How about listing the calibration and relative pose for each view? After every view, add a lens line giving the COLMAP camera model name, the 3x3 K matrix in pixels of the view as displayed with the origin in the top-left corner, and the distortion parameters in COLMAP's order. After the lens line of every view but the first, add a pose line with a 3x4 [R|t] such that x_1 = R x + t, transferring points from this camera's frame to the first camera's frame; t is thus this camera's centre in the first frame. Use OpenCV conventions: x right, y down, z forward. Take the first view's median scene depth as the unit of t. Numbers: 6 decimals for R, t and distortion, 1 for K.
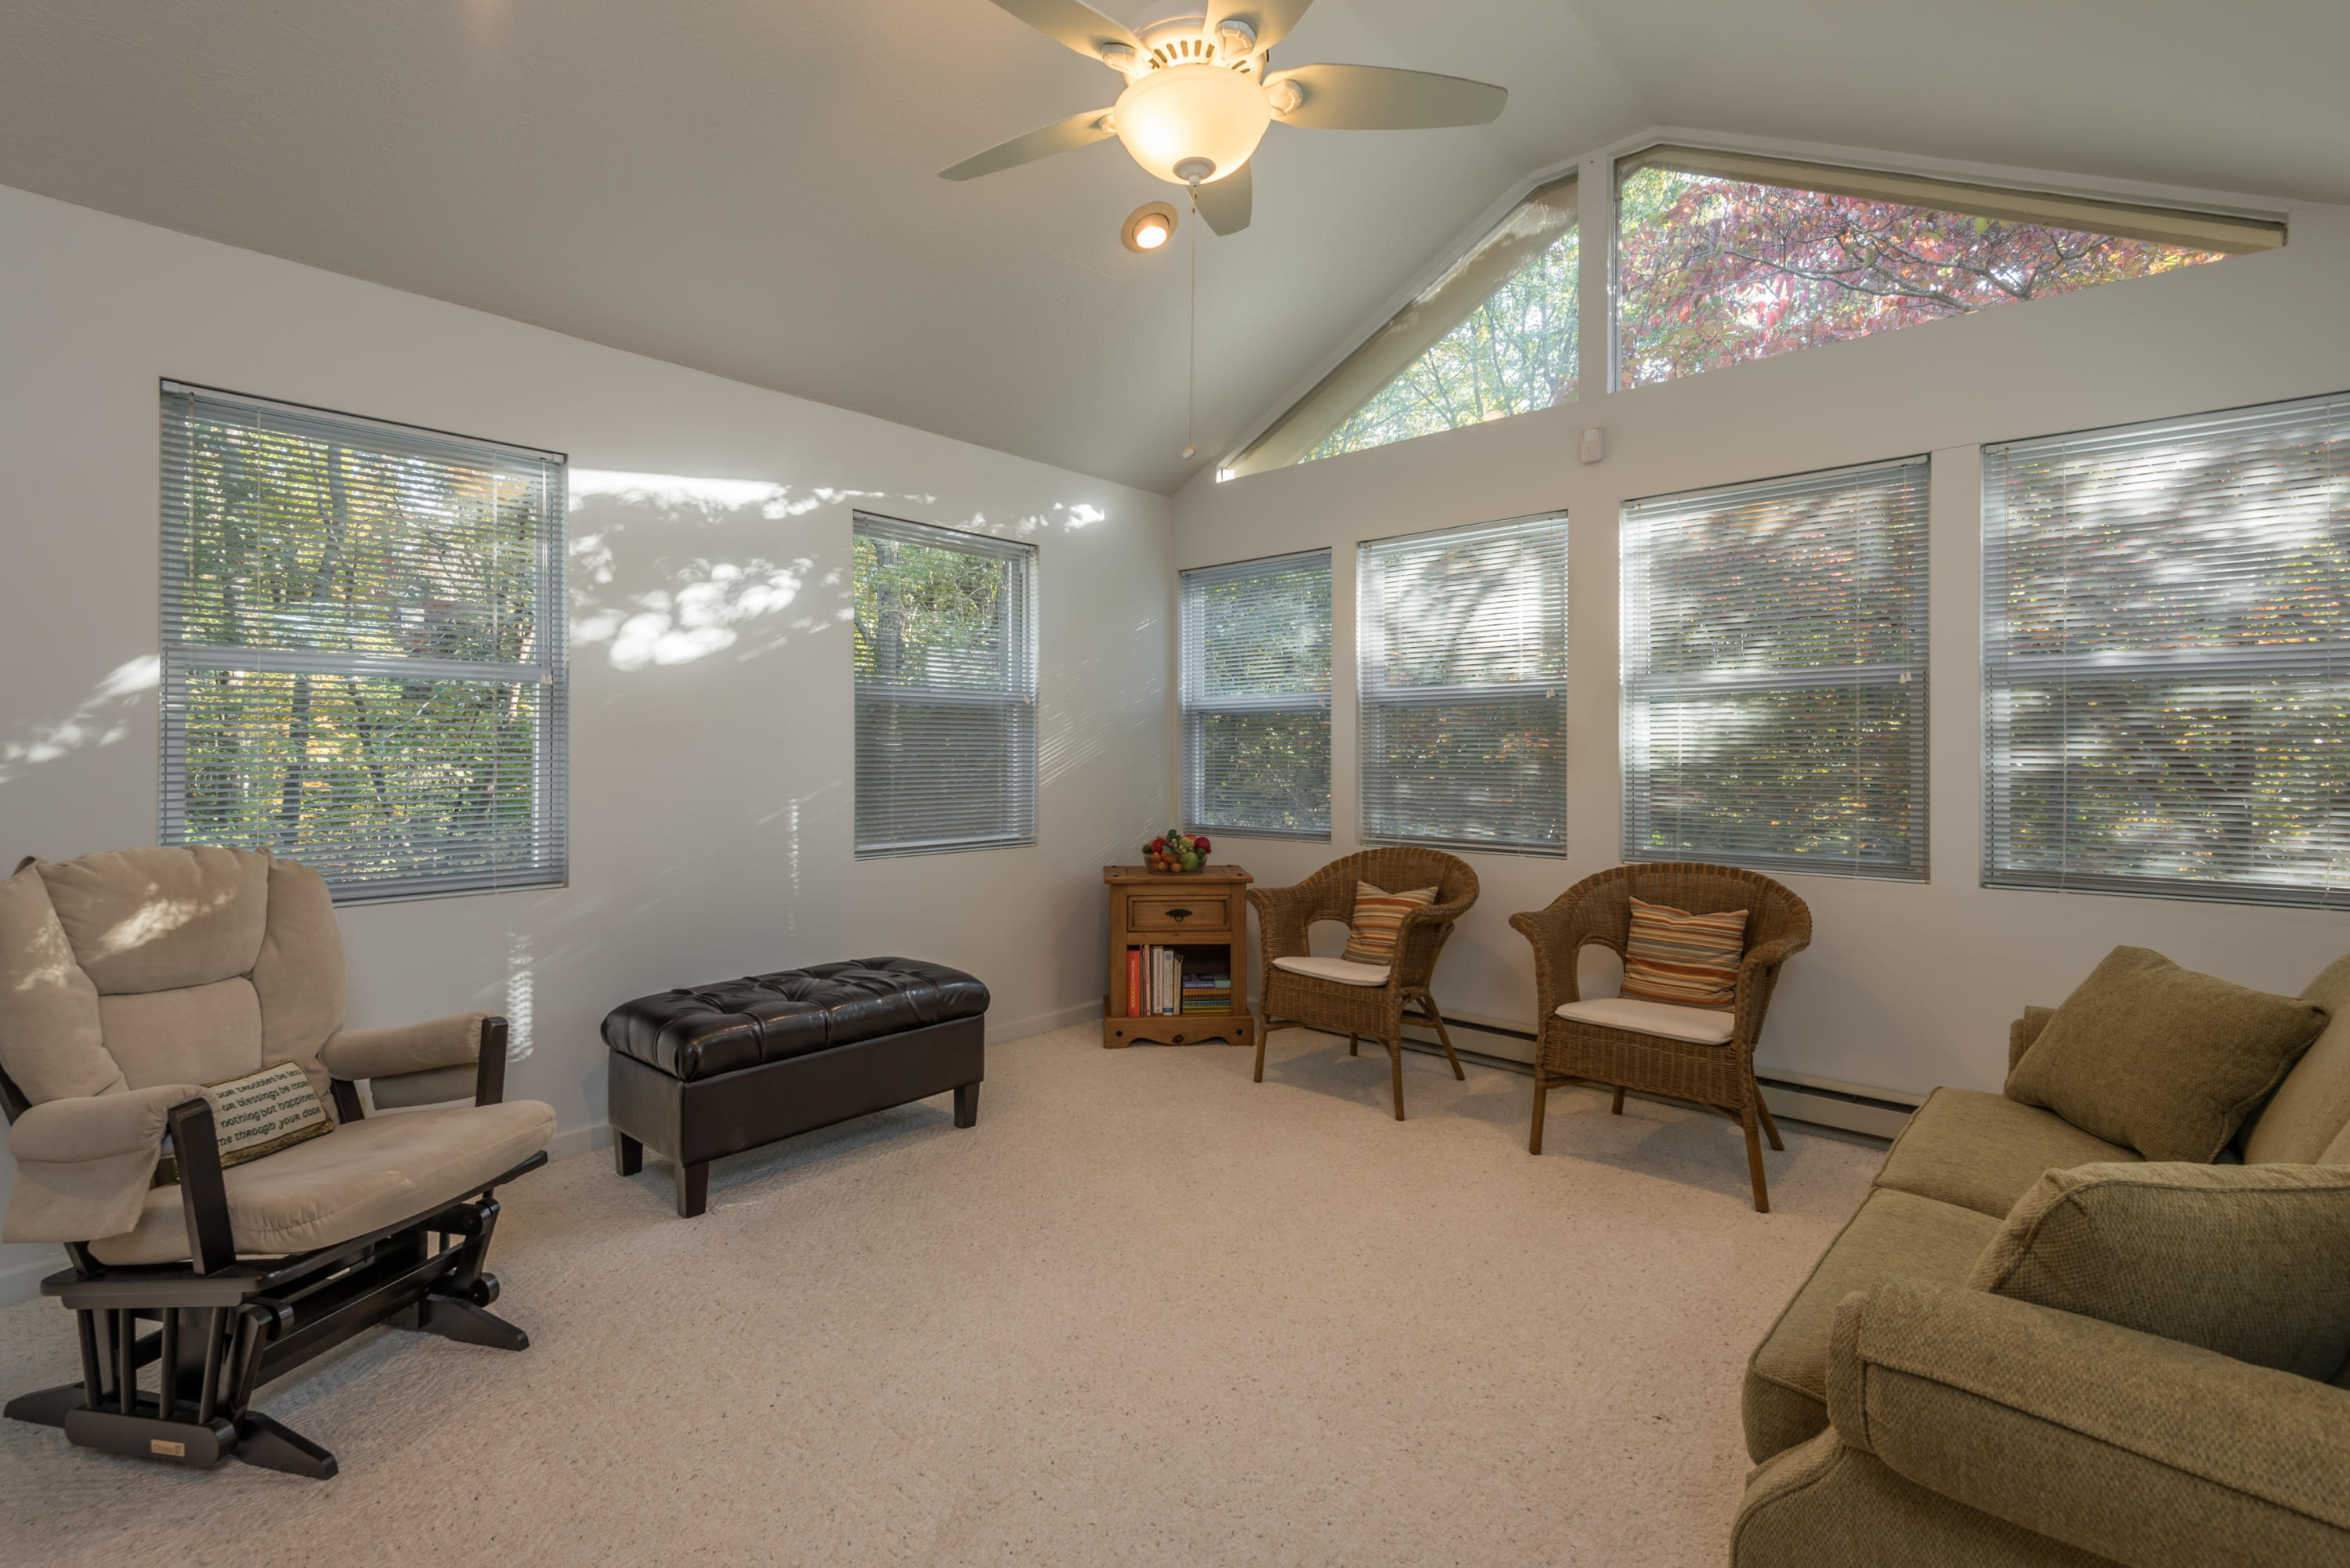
lens RADIAL K [[1075.1, 0, 1166.8], [0, 1075.1, 765.8], [0, 0, 1]] dist [0.025110, -0.011456]
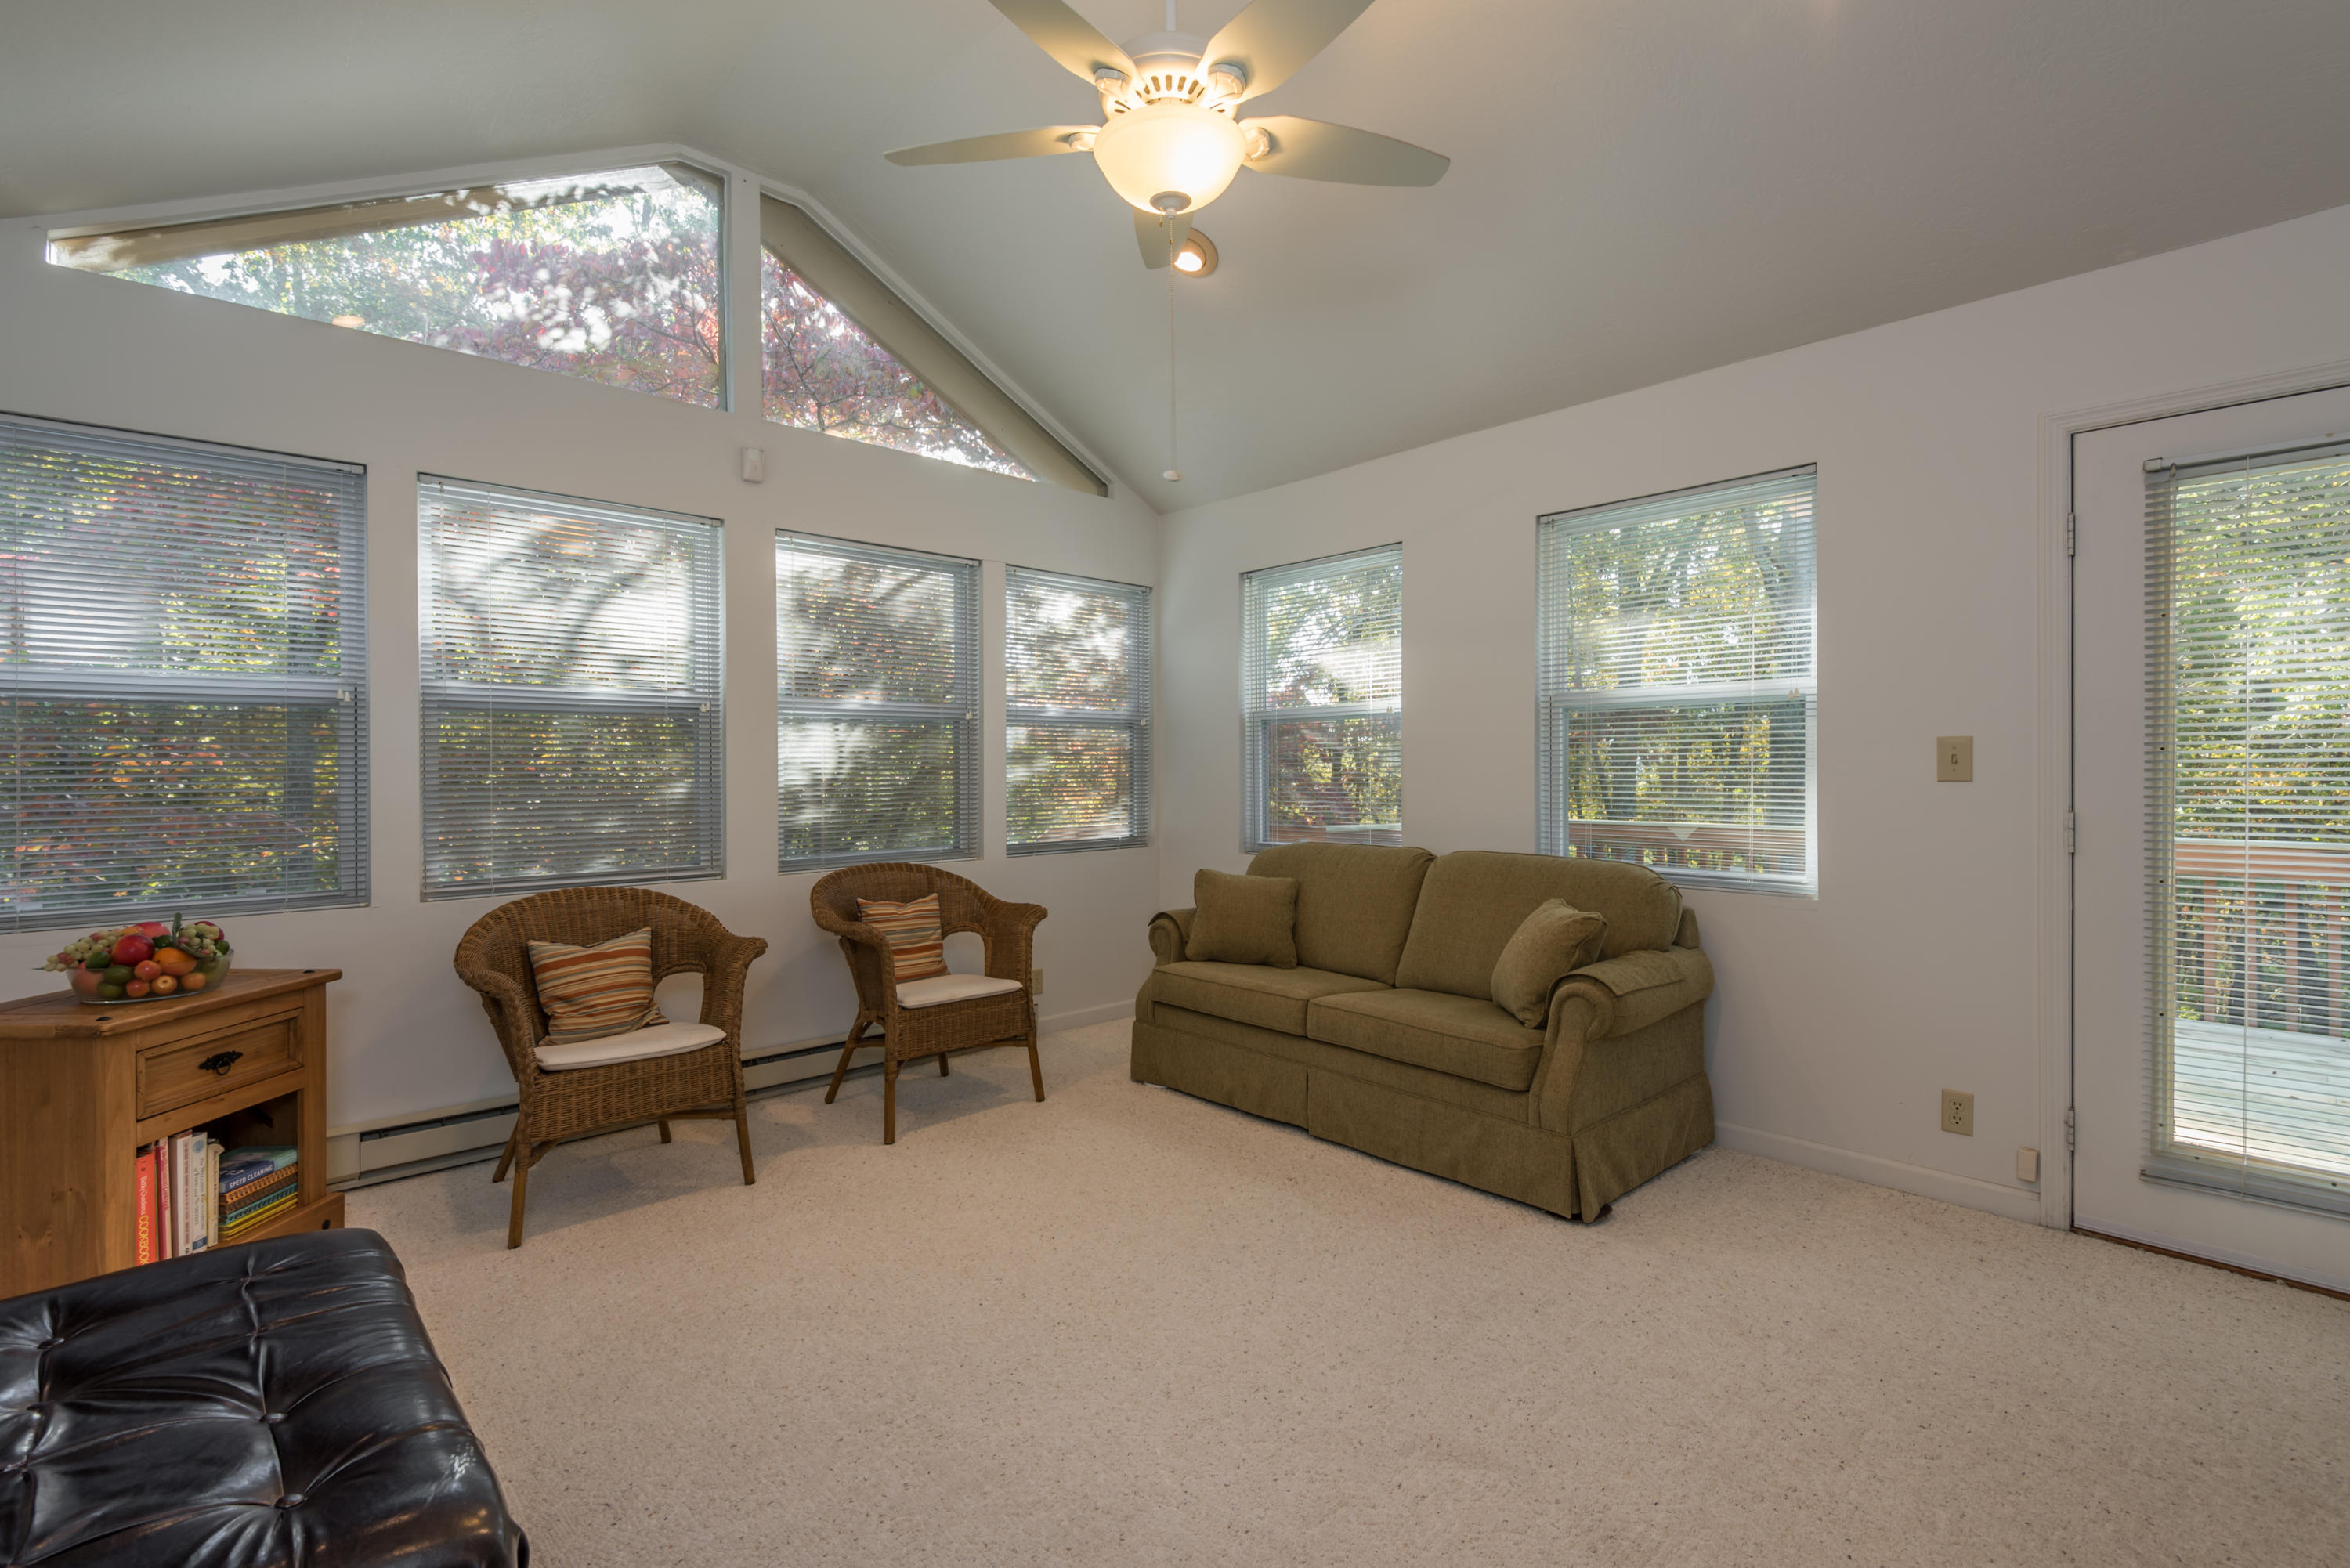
lens RADIAL K [[1075.1, 0, 1172.6], [0, 1075.1, 779.0], [0, 0, 1]] dist [0.025110, -0.011456]
pose [[0.074081, -0.010711, 0.997195, -0.602339], [0.018276, 0.999789, 0.009381, -0.005721], [-0.997085, 0.017530, 0.074261, 0.545759]]
